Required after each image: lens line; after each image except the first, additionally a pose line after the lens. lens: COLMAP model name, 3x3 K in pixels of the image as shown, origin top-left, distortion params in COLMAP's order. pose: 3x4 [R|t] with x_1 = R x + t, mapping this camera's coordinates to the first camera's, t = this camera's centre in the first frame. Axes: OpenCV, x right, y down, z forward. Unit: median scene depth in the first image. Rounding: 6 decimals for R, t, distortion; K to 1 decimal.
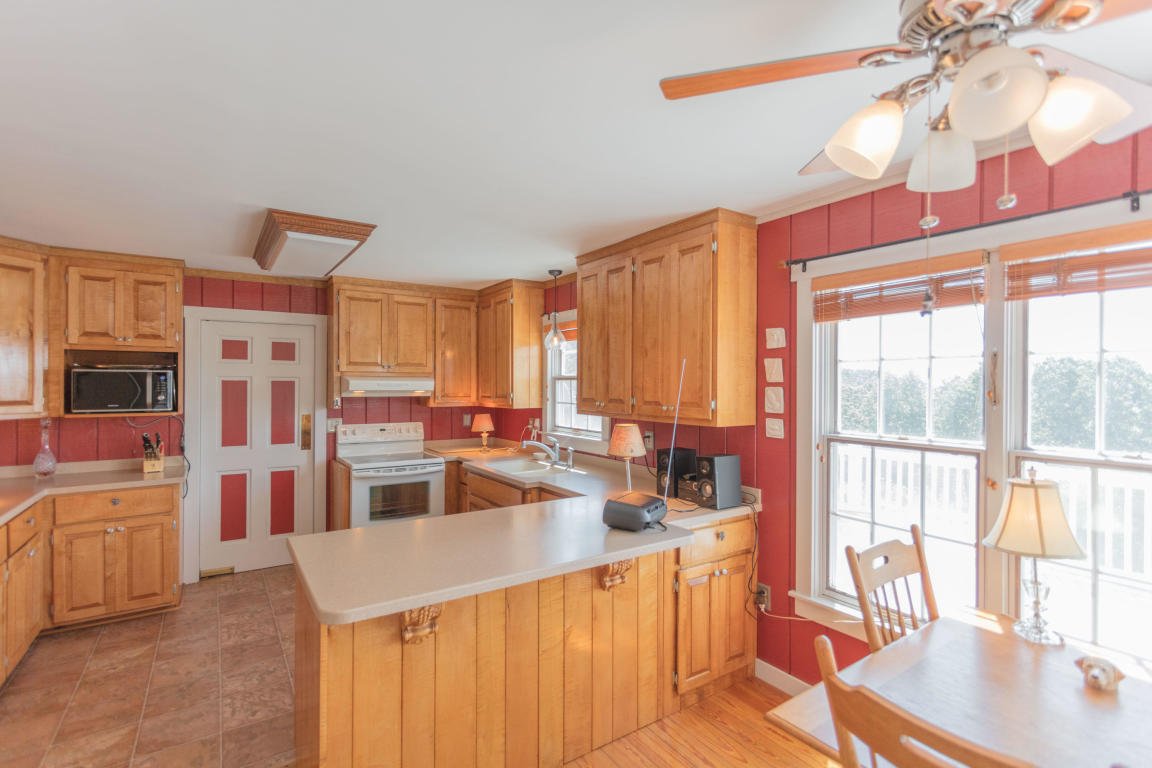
lens RADIAL K [[541.5, 0, 579.4], [0, 541.5, 383.4], [0, 0, 1]] dist [0.005026, 0.000356]
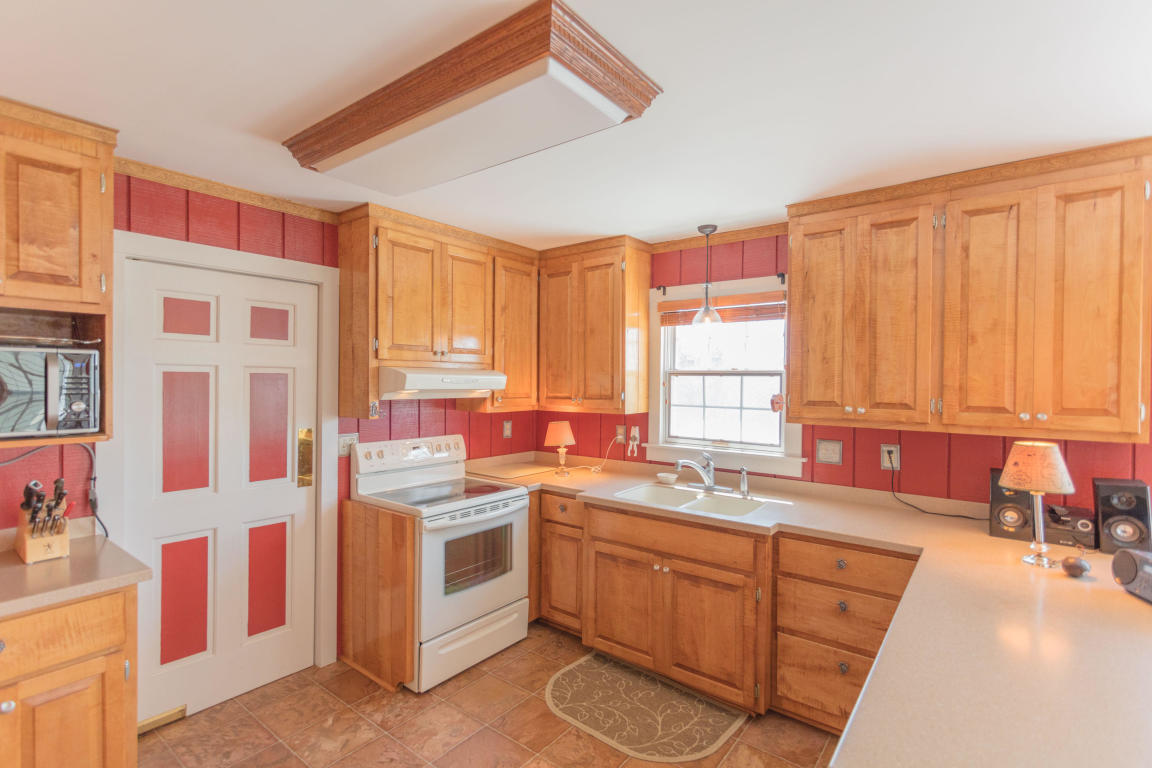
lens RADIAL K [[541.5, 0, 576.7], [0, 541.5, 382.7], [0, 0, 1]] dist [0.005026, 0.000356]
pose [[0.950049, 0.003516, 0.312081, -0.416923], [-0.005885, 0.999961, 0.006650, -0.000107], [-0.312045, -0.008154, 0.950032, 0.335902]]
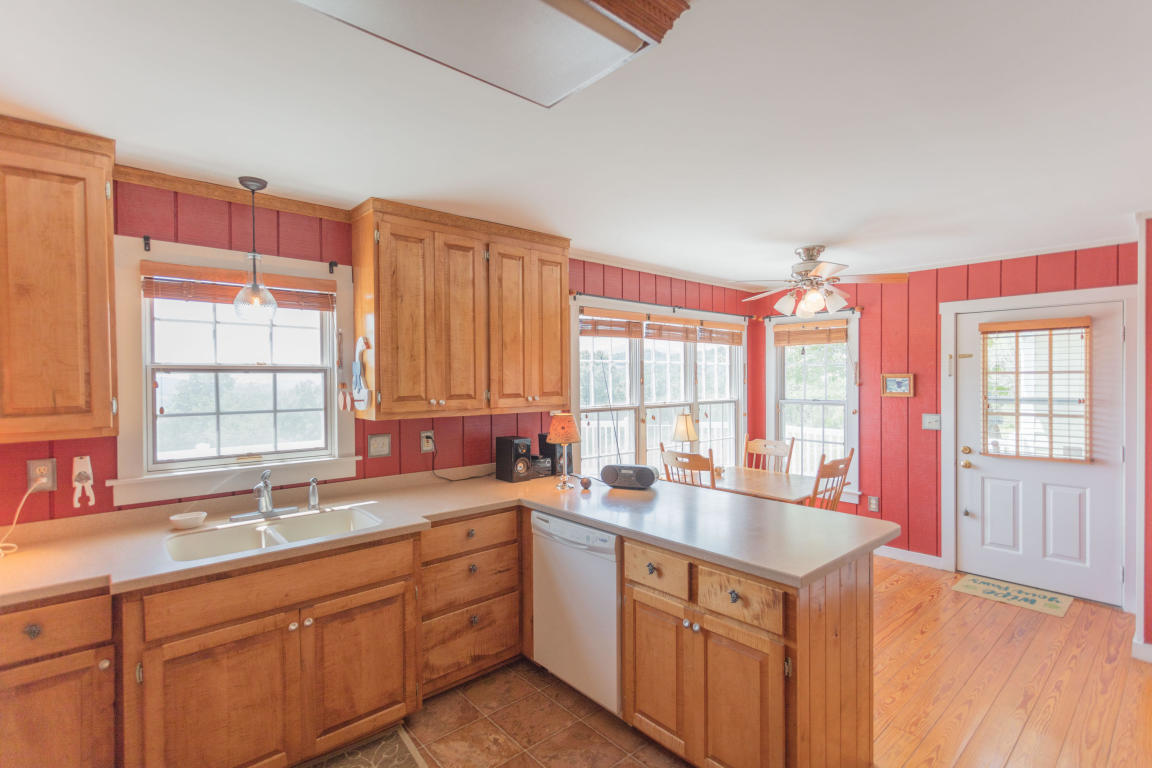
lens RADIAL K [[541.5, 0, 578.3], [0, 541.5, 381.0], [0, 0, 1]] dist [0.005026, 0.000356]
pose [[-0.129878, -0.011309, 0.991465, -0.621688], [0.004433, 0.999918, 0.011986, -0.001827], [-0.991520, 0.005952, -0.129817, 0.695455]]
